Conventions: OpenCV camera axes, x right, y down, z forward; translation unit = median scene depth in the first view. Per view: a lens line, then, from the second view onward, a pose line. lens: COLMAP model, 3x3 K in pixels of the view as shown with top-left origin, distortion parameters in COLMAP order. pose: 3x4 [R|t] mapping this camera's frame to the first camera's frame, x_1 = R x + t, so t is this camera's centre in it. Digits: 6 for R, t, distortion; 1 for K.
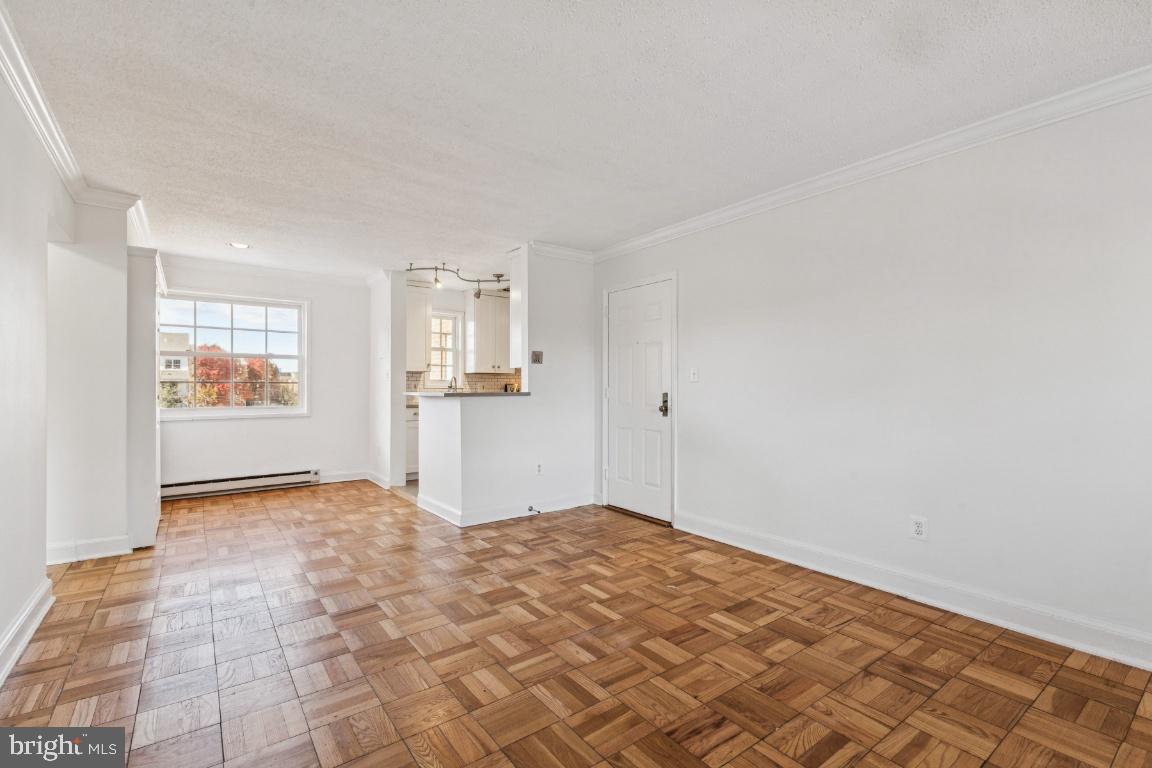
lens RADIAL K [[512.0, 0, 581.3], [0, 512.0, 383.3], [0, 0, 1]] dist [0.007207, -0.001101]
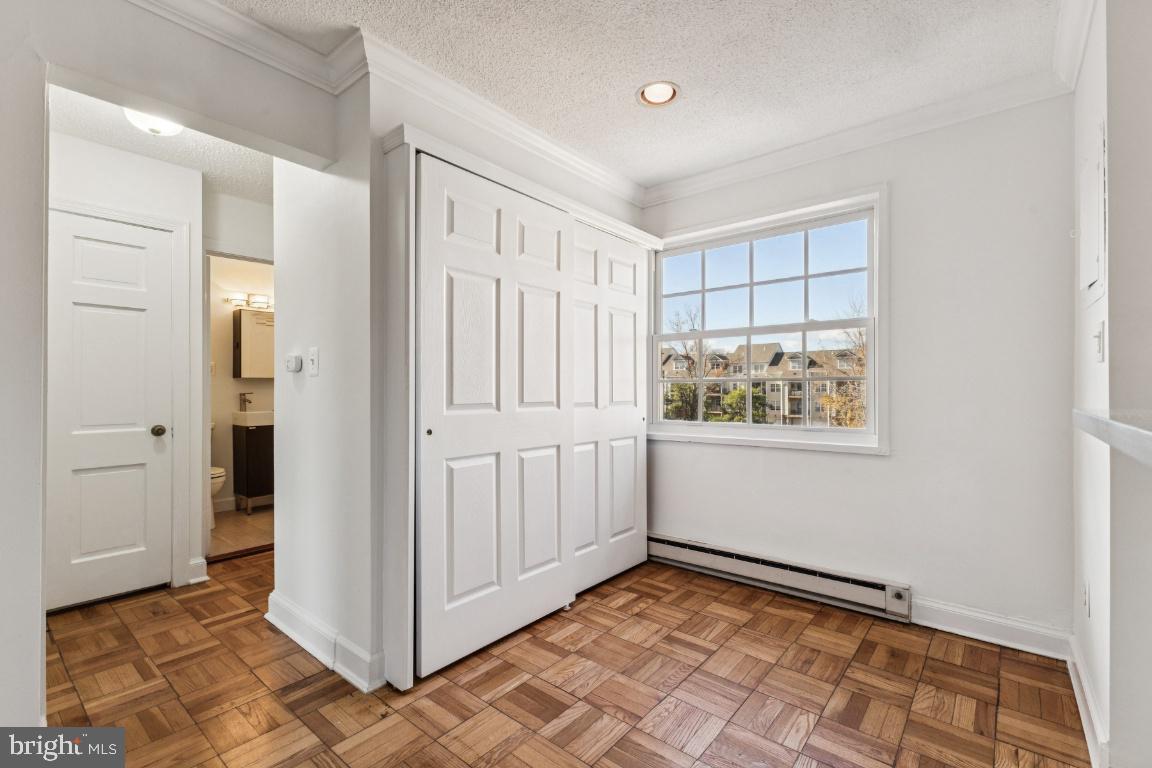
lens RADIAL K [[512.0, 0, 573.0], [0, 512.0, 375.5], [0, 0, 1]] dist [0.007207, -0.001101]
pose [[0.227718, -0.029351, -0.973285, -0.326236], [0.008306, 0.999568, -0.028200, 0.013857], [0.973692, -0.001663, 0.227863, 1.225299]]
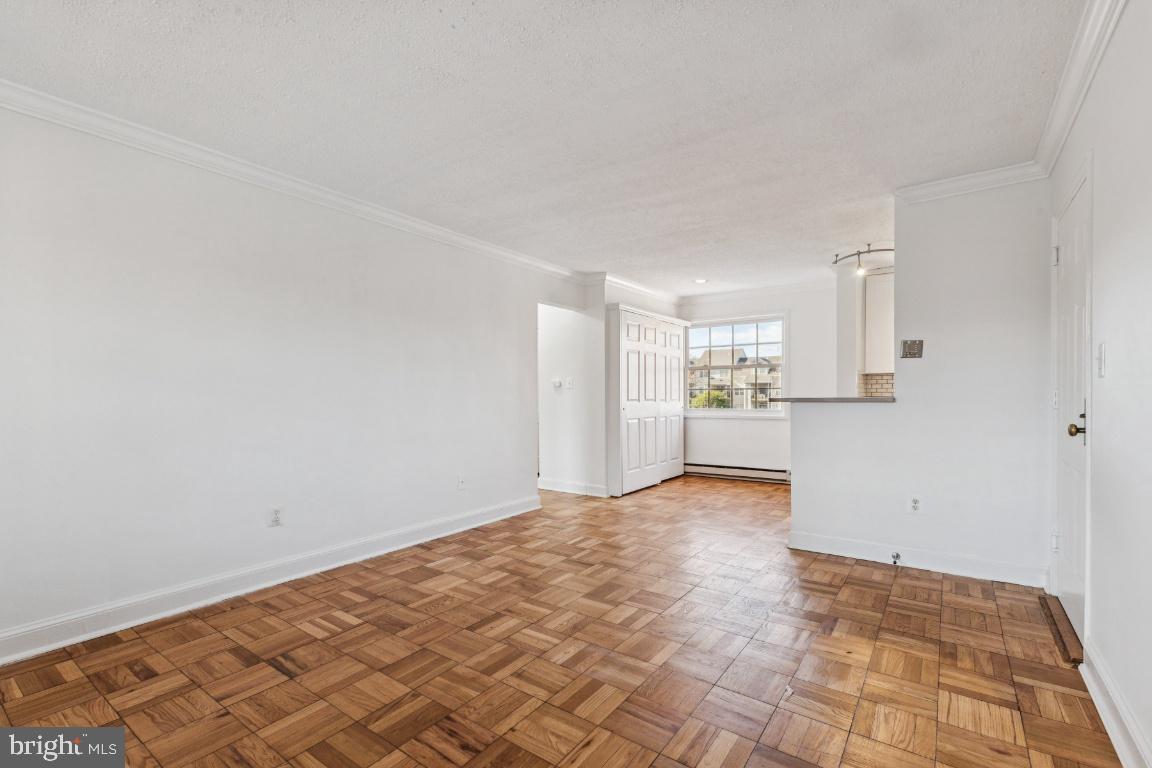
lens RADIAL K [[512.0, 0, 579.6], [0, 512.0, 391.3], [0, 0, 1]] dist [0.007207, -0.001101]
pose [[0.299897, -0.009062, -0.953928, 0.679441], [0.013970, 0.999889, -0.005107, 0.008638], [0.953869, -0.011795, 0.299991, 0.506668]]
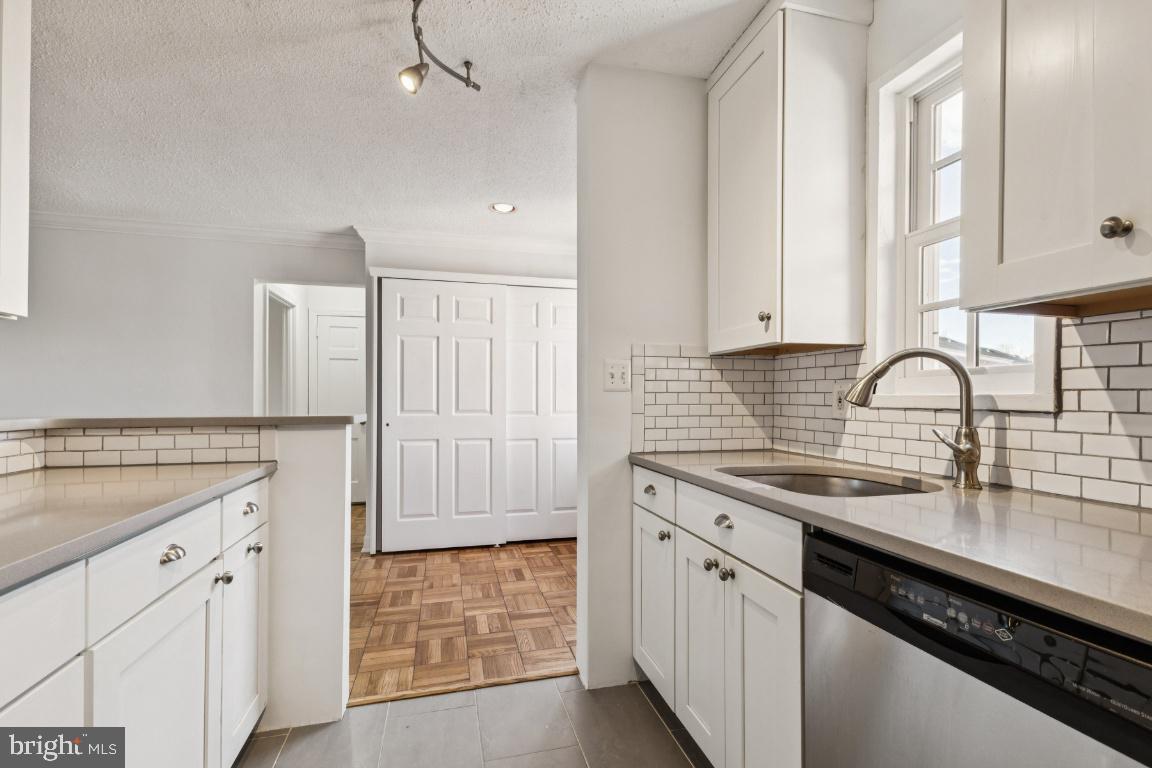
lens RADIAL K [[512.0, 0, 586.9], [0, 512.0, 391.0], [0, 0, 1]] dist [0.007207, -0.001101]
pose [[-0.384280, -0.033741, -0.922600, -0.048636], [-0.000531, 0.999340, -0.036326, 0.028497], [0.923217, -0.013469, -0.384044, 2.106109]]
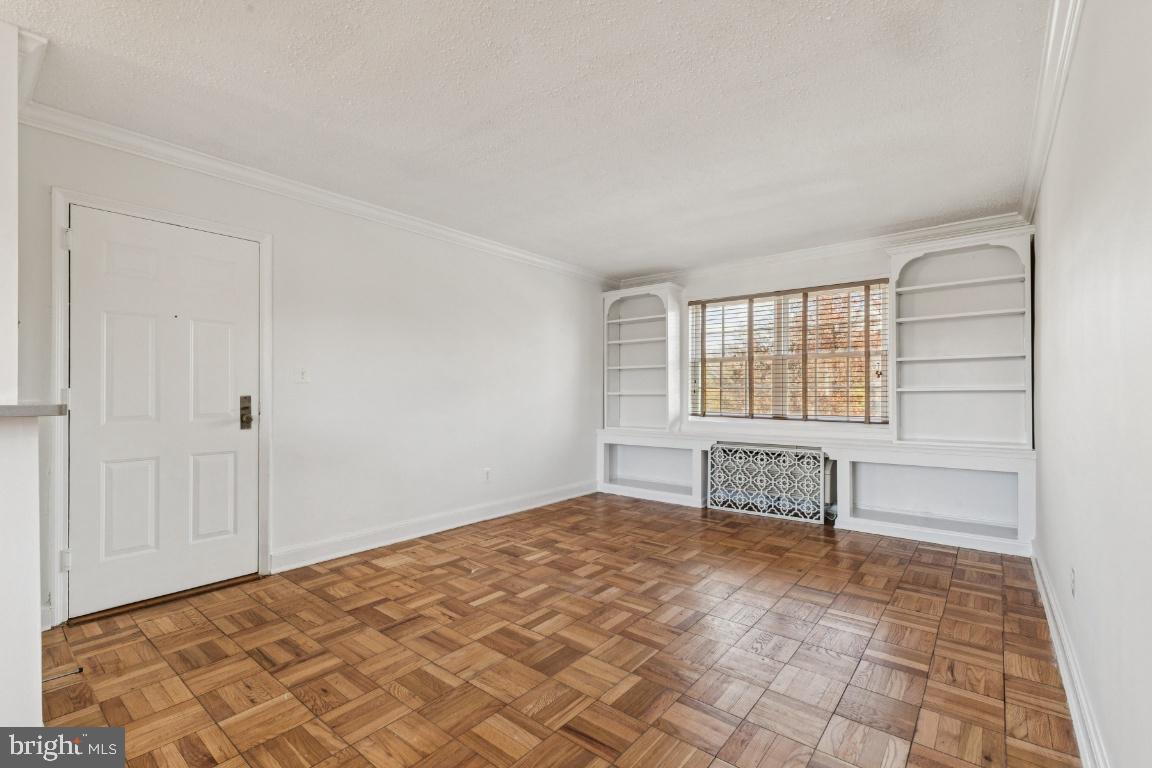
lens RADIAL K [[512.0, 0, 577.0], [0, 512.0, 394.7], [0, 0, 1]] dist [0.007207, -0.001101]
pose [[-0.234100, -0.012161, 0.972136, -0.875006], [-0.007652, 0.999914, 0.010665, 0.003665], [-0.972182, -0.004942, -0.234173, 0.968741]]
